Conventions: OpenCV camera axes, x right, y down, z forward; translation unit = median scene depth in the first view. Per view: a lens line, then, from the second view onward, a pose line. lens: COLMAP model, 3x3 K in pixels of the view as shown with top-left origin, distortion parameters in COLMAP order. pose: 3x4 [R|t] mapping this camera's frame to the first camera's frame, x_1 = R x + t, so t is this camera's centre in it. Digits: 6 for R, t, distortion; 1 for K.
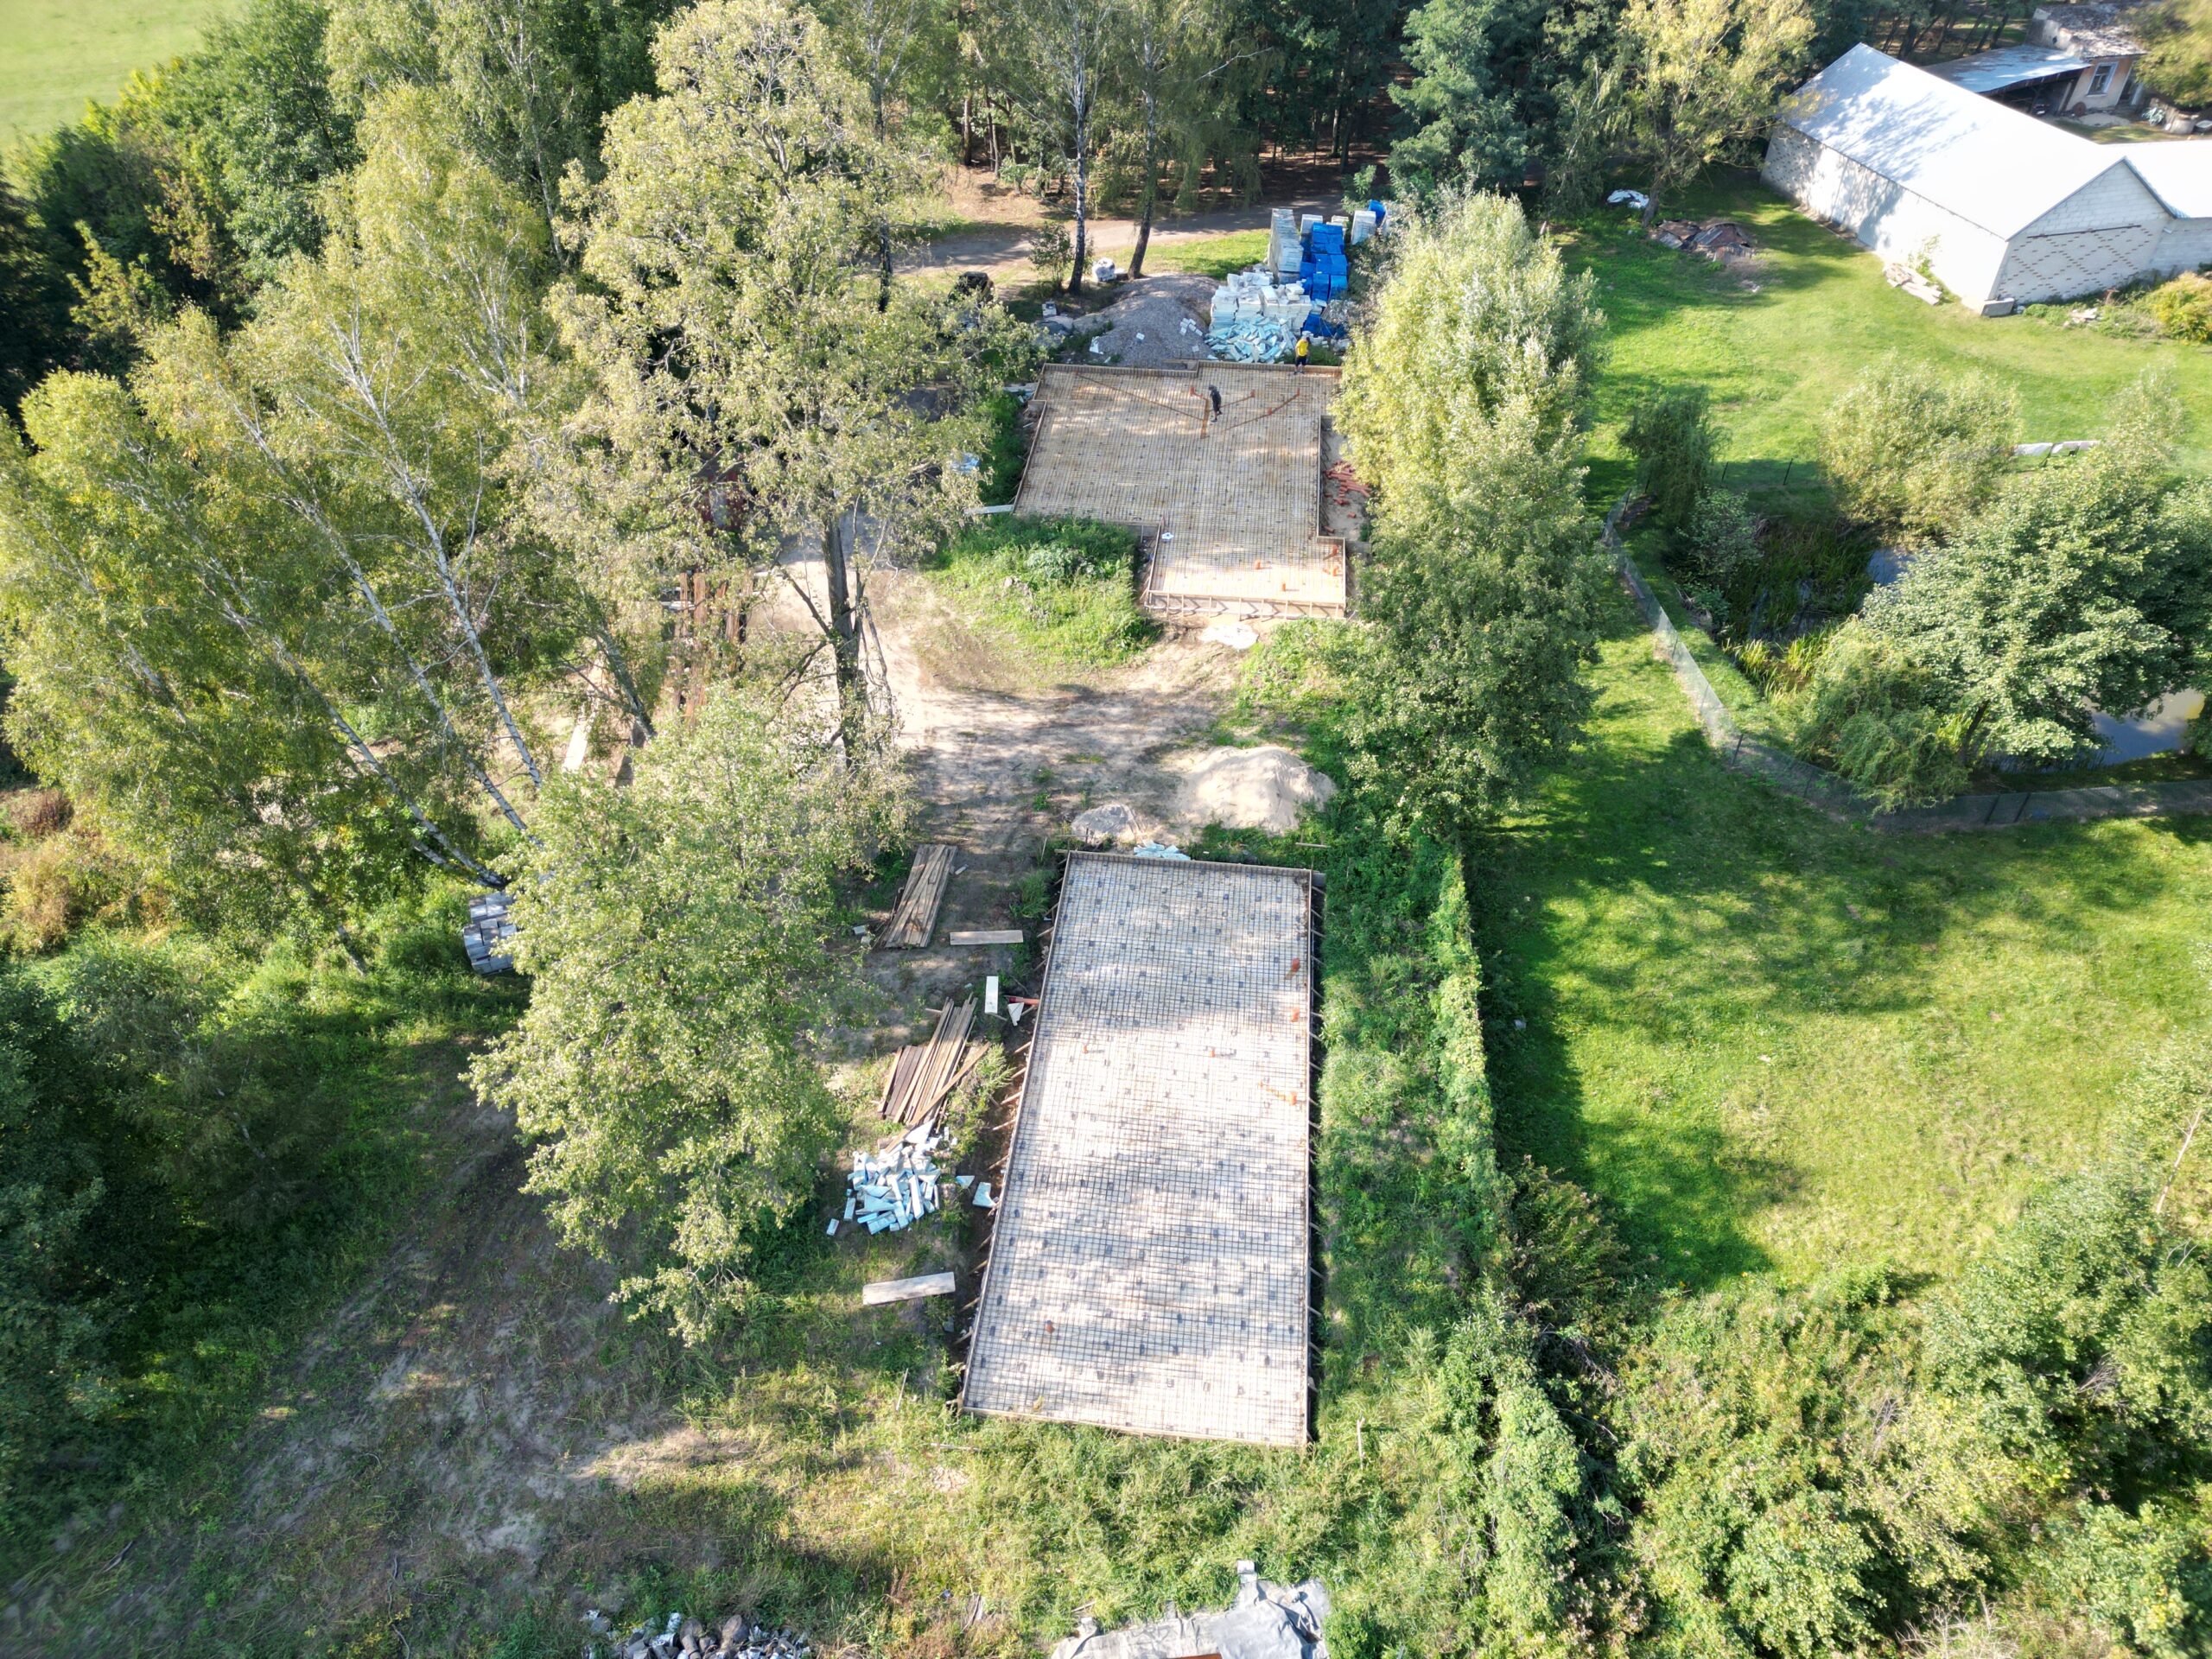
lens RADIAL K [[1540.1, 0, 1106.0], [0, 1540.1, 829.5], [0, 0, 1]] dist [0.081810, -0.080710]
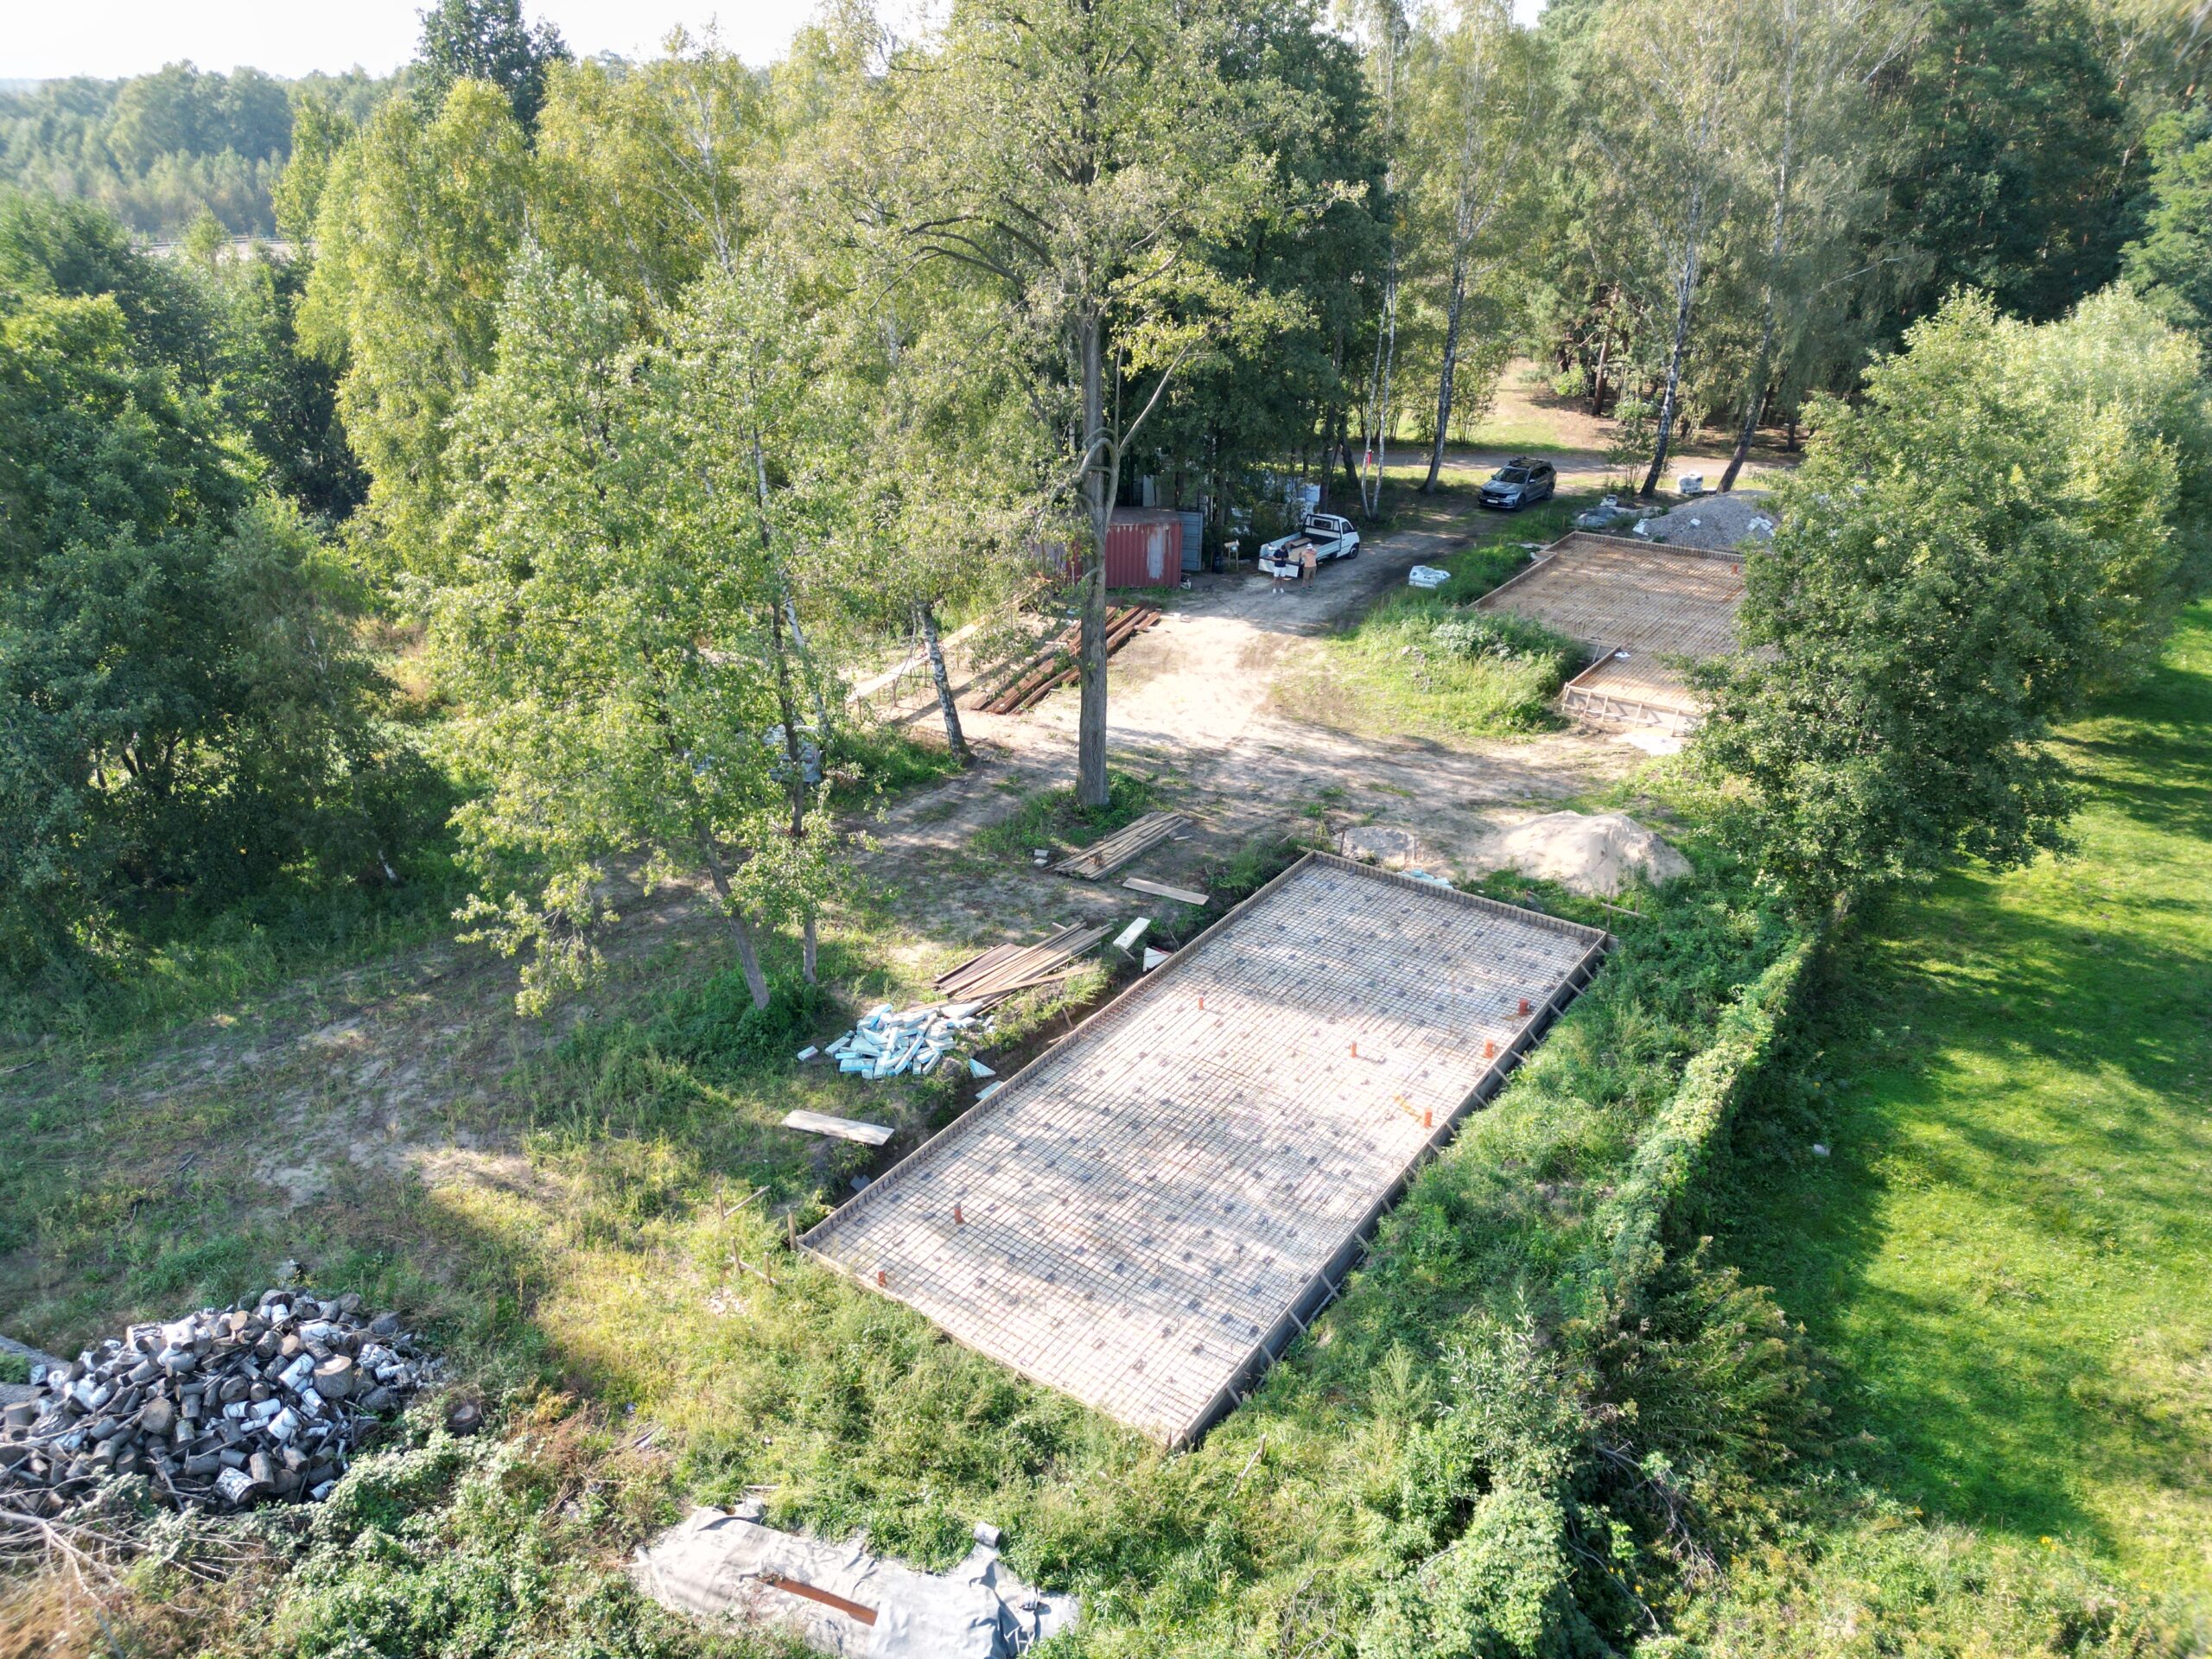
lens RADIAL K [[1540.1, 0, 1106.0], [0, 1540.1, 829.5], [0, 0, 1]] dist [0.081810, -0.080710]
pose [[0.878524, 0.196946, -0.435210, 0.310742], [-0.306497, 0.931198, -0.197304, 0.265280], [0.366409, 0.306727, 0.878444, 0.297512]]
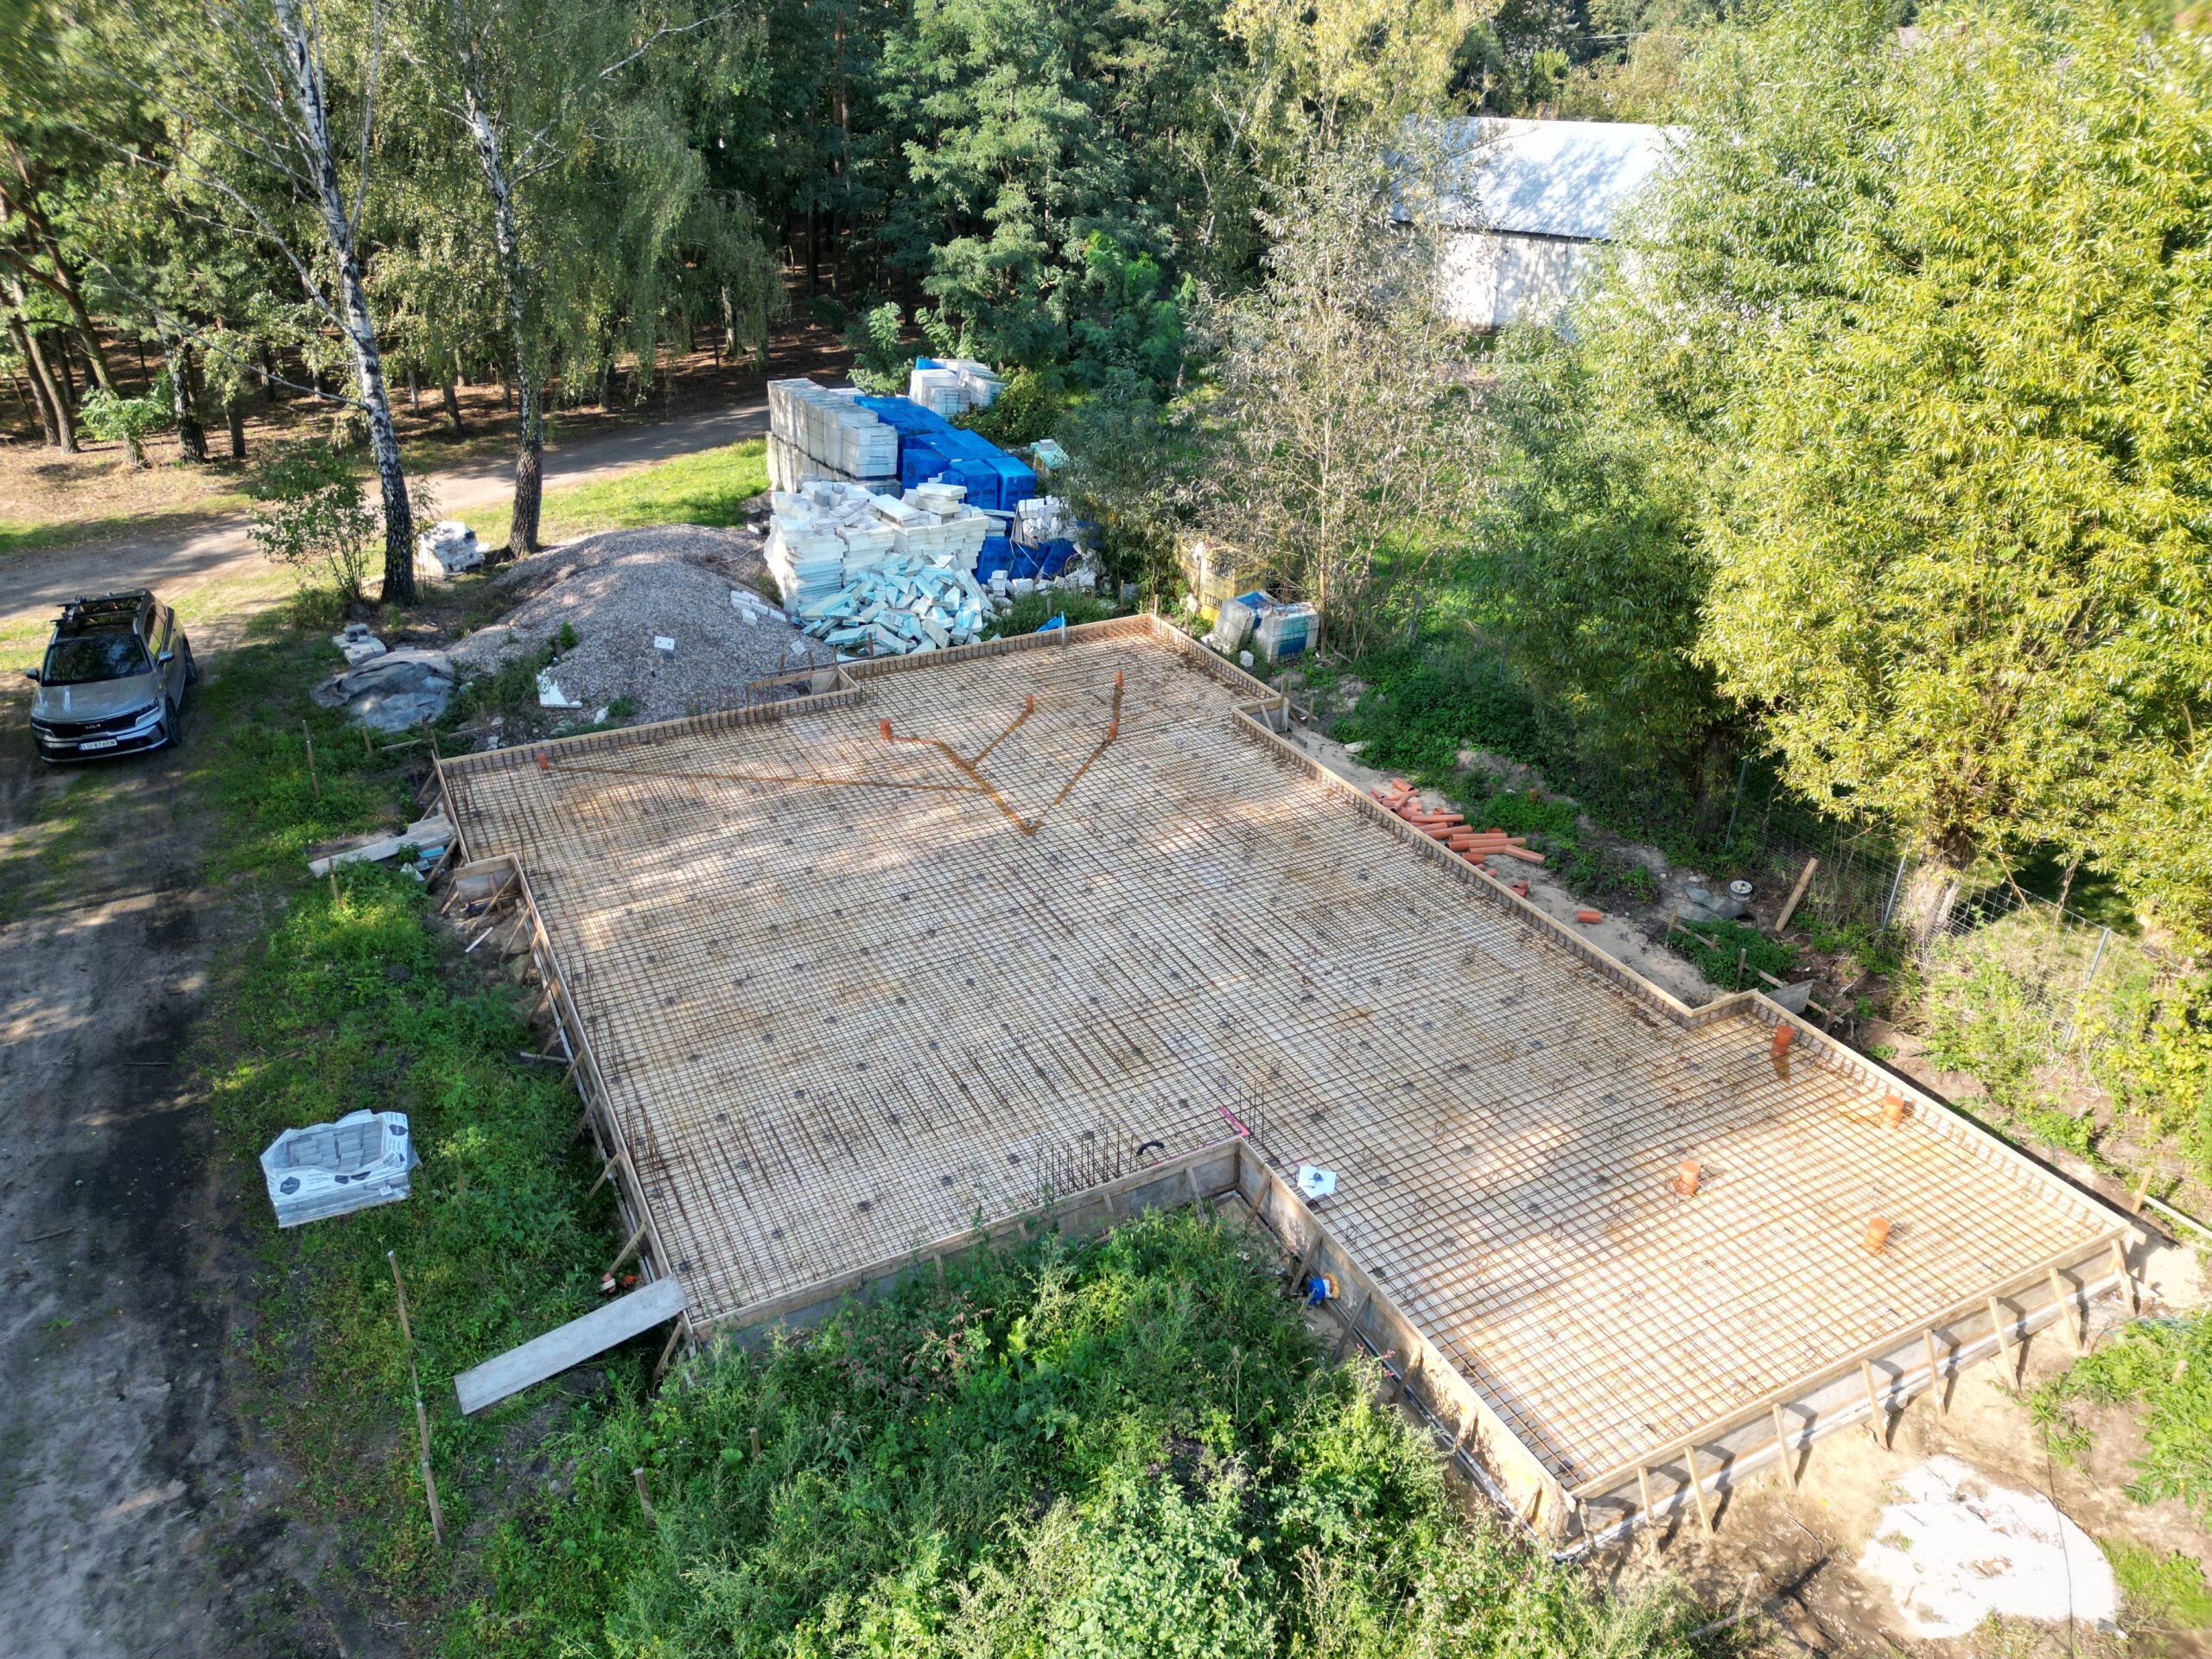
lens RADIAL K [[1521.6, 0, 1103.5], [0, 1521.6, 842.6], [0, 0, 1]] dist [0.094144, -0.083241]
pose [[0.833370, -0.264969, 0.485064, -0.181445], [0.359687, 0.926333, -0.111950, -0.391180], [-0.419667, 0.267766, 0.867283, 1.310599]]
